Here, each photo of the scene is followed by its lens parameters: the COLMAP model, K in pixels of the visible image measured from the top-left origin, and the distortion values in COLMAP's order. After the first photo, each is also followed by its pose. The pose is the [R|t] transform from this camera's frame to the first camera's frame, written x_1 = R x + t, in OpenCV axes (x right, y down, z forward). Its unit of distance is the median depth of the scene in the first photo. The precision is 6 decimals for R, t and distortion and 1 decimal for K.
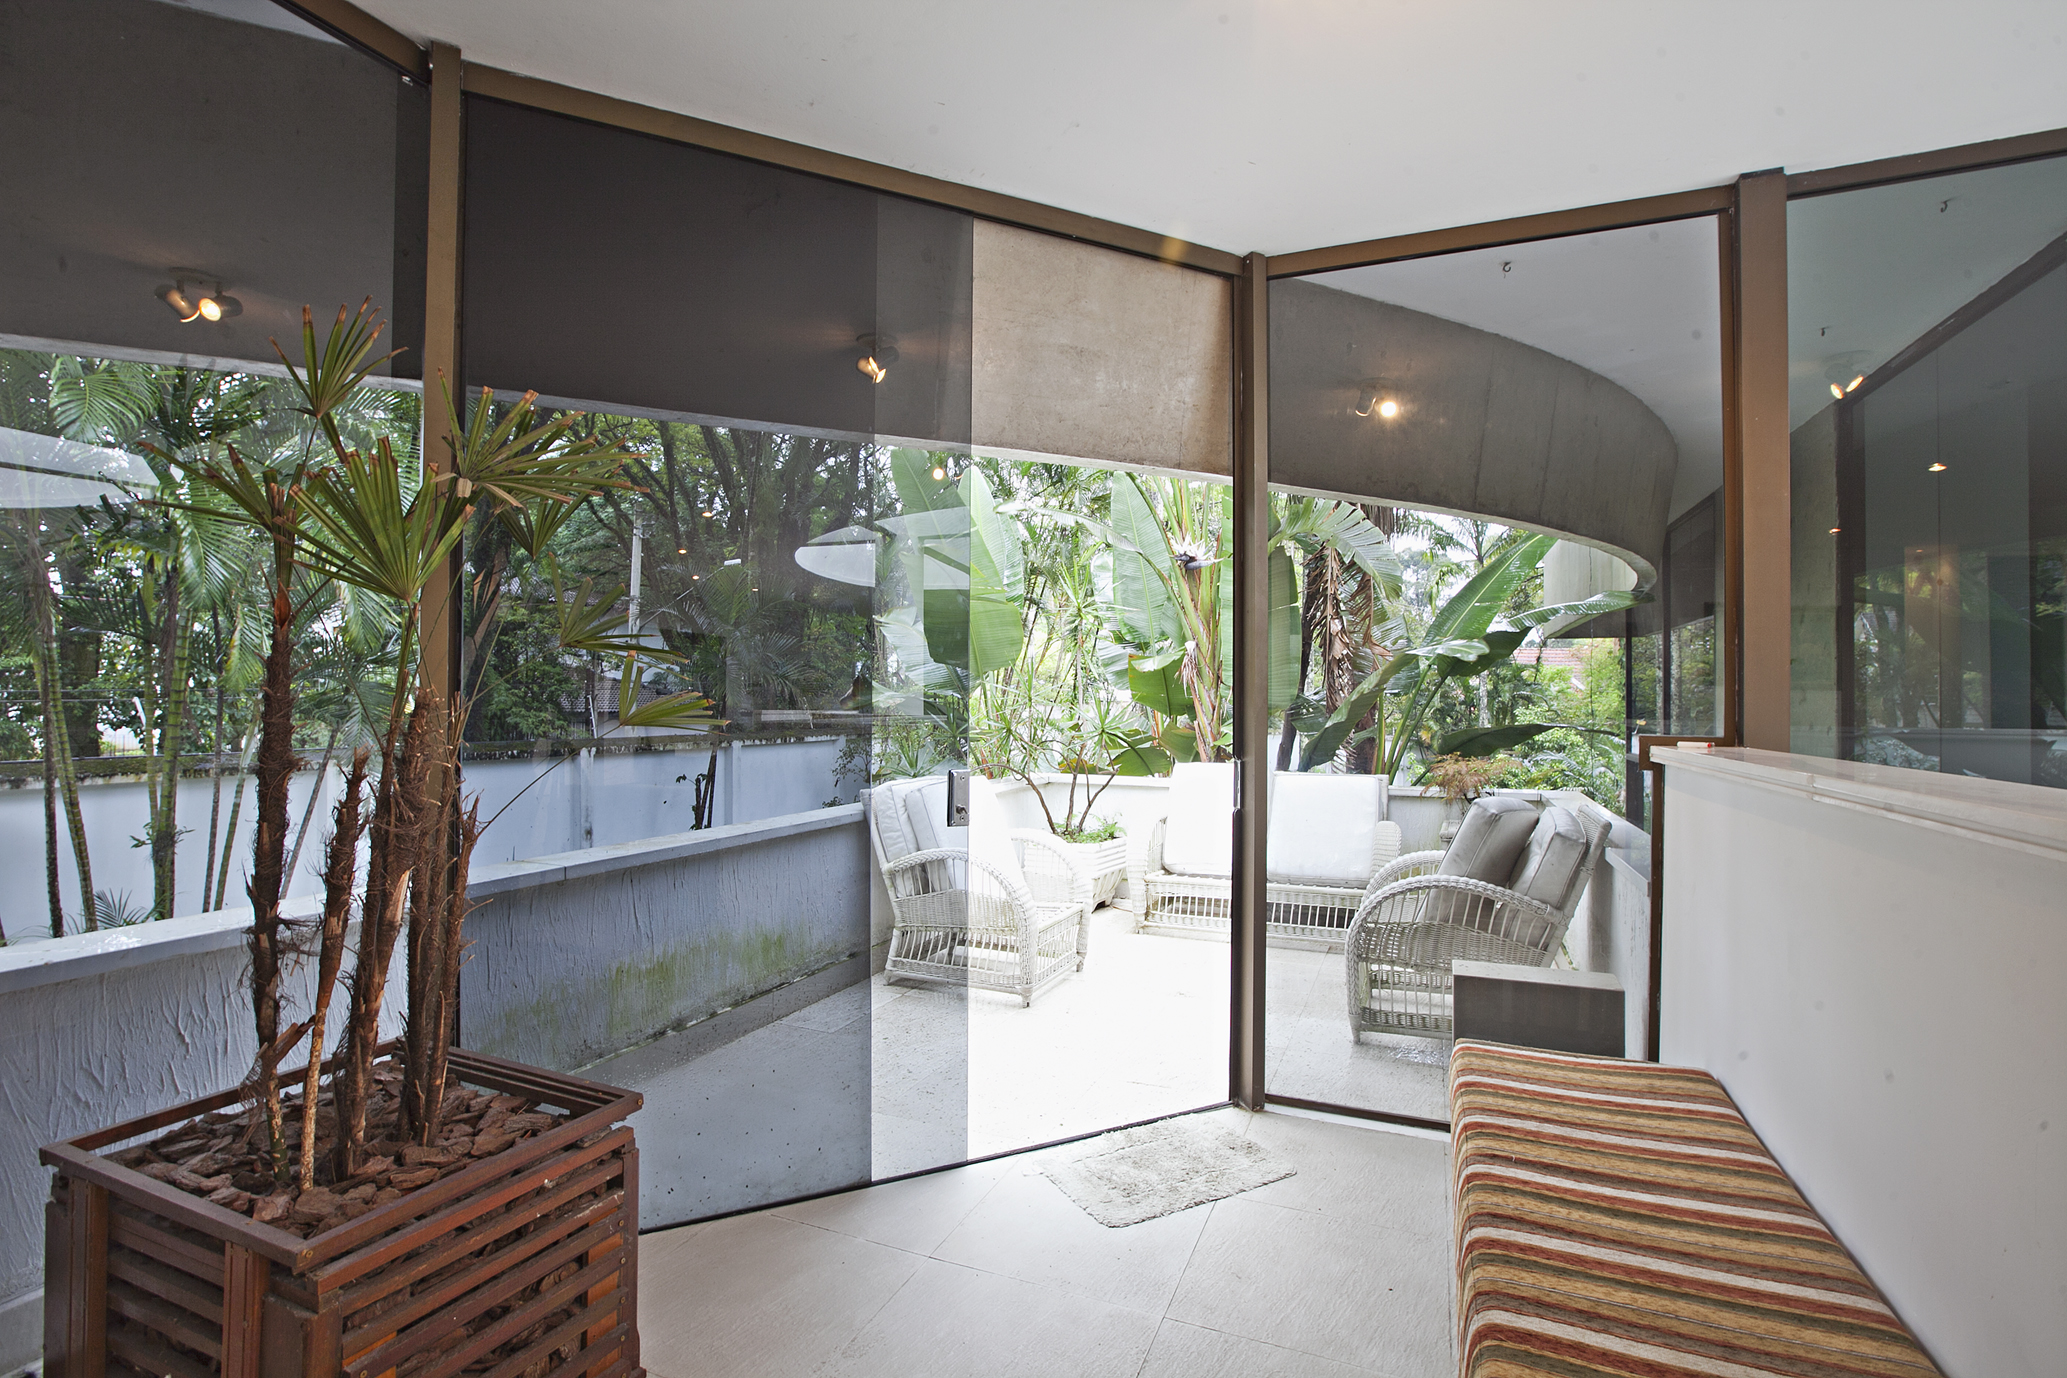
lens RADIAL K [[952.3, 0, 1032.7], [0, 952.3, 697.3], [0, 0, 1]] dist [-0.041615, 0.008103]
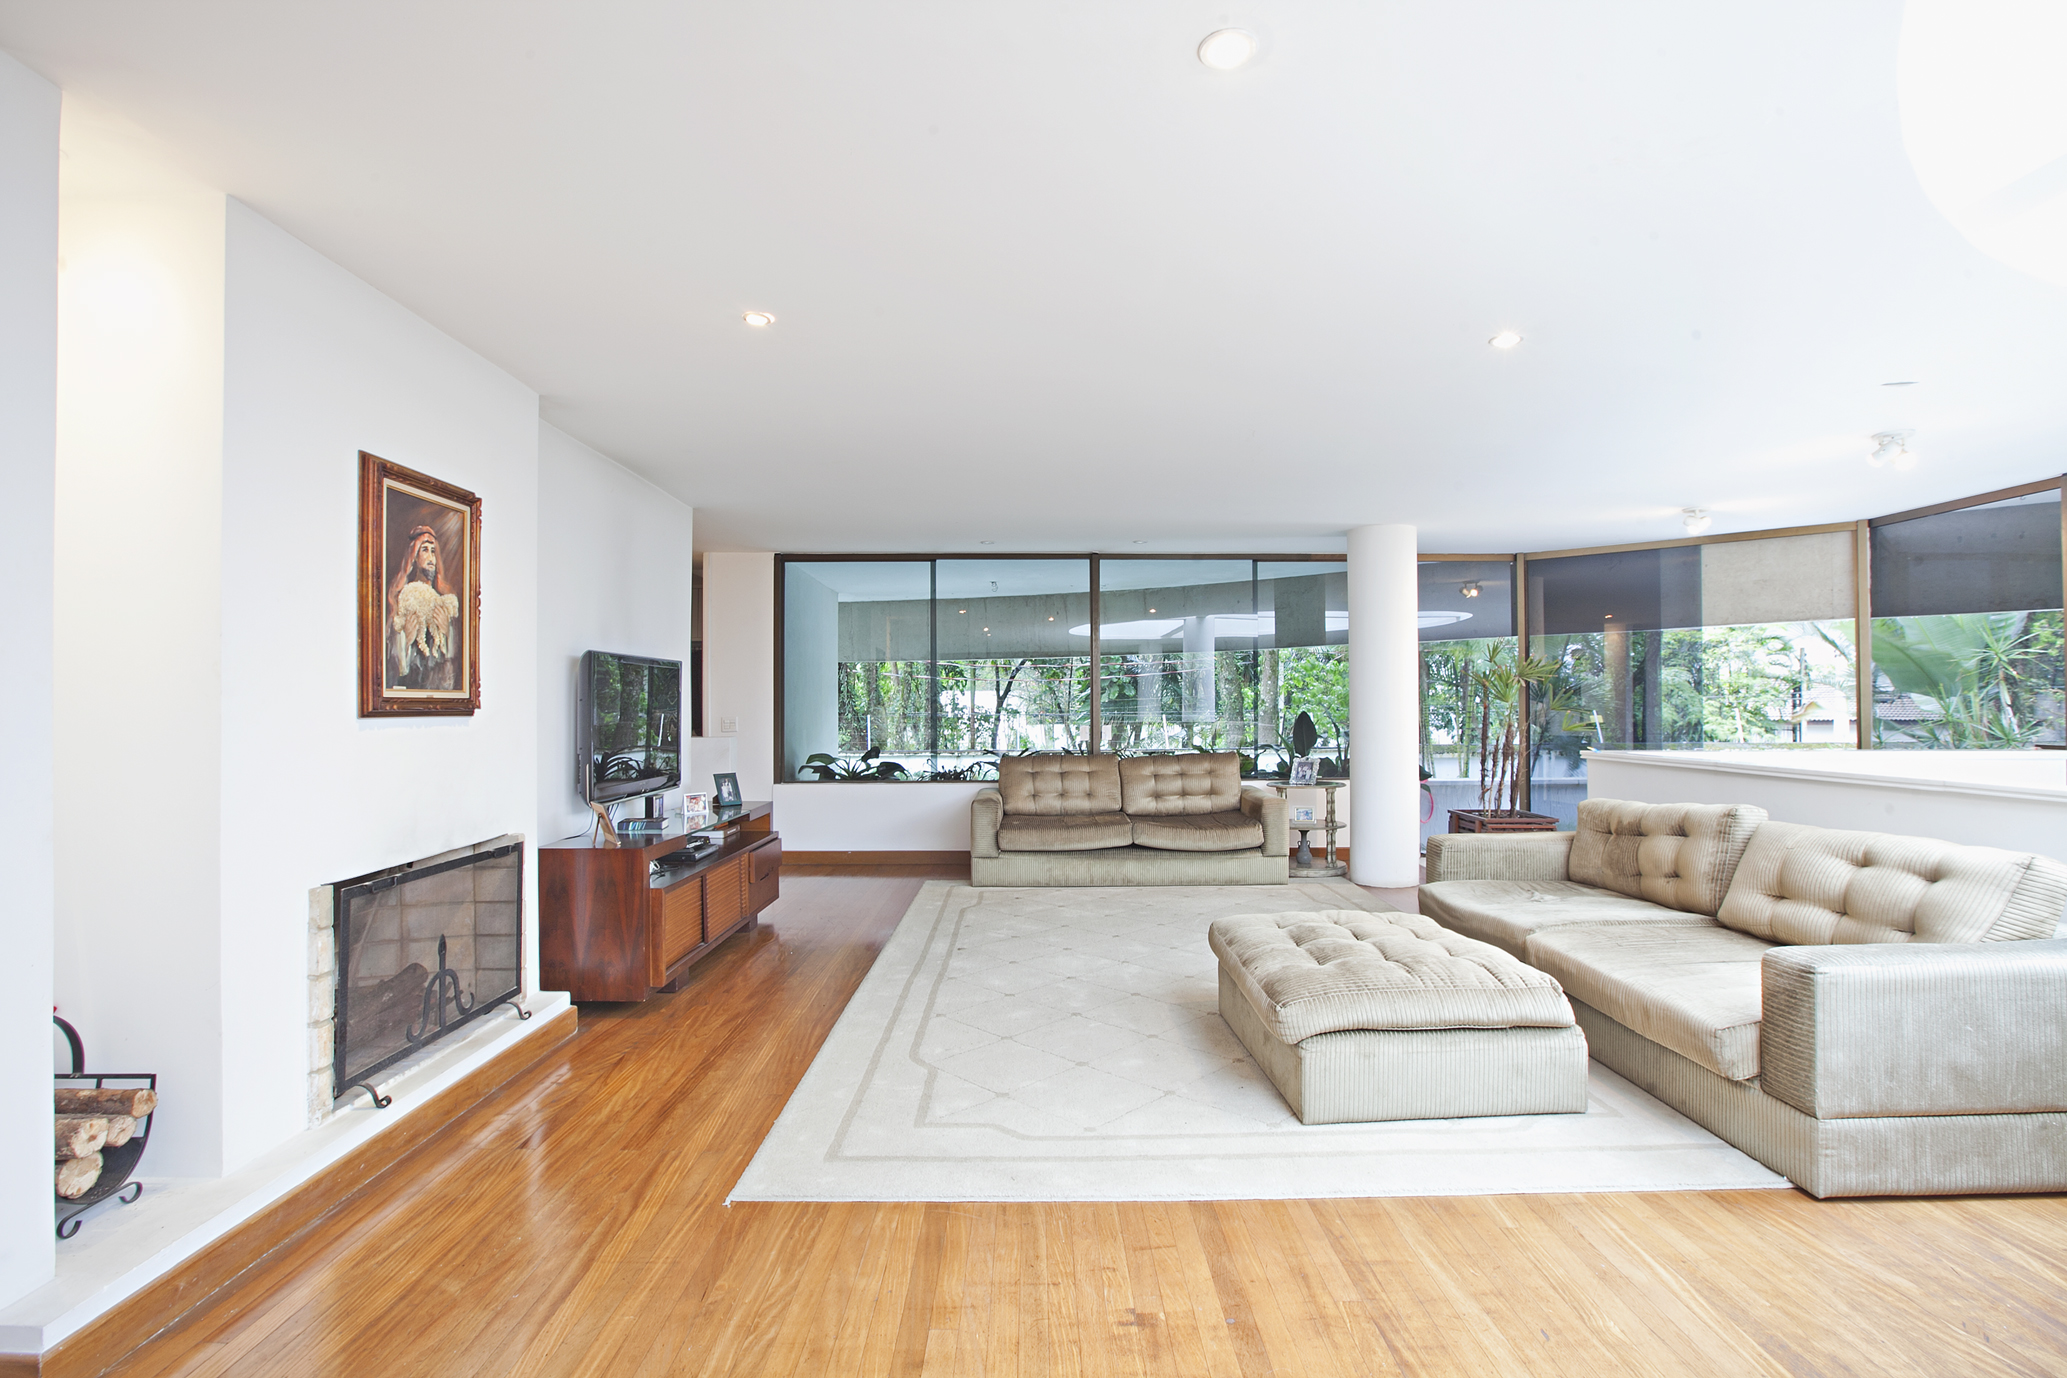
lens RADIAL K [[952.3, 0, 1032.1], [0, 952.3, 698.6], [0, 0, 1]] dist [-0.041615, 0.008103]
pose [[0.377505, -0.014725, -0.925891, 0.328725], [0.009829, 0.999881, -0.011895, -0.009049], [0.925956, -0.004610, 0.377604, -0.350155]]
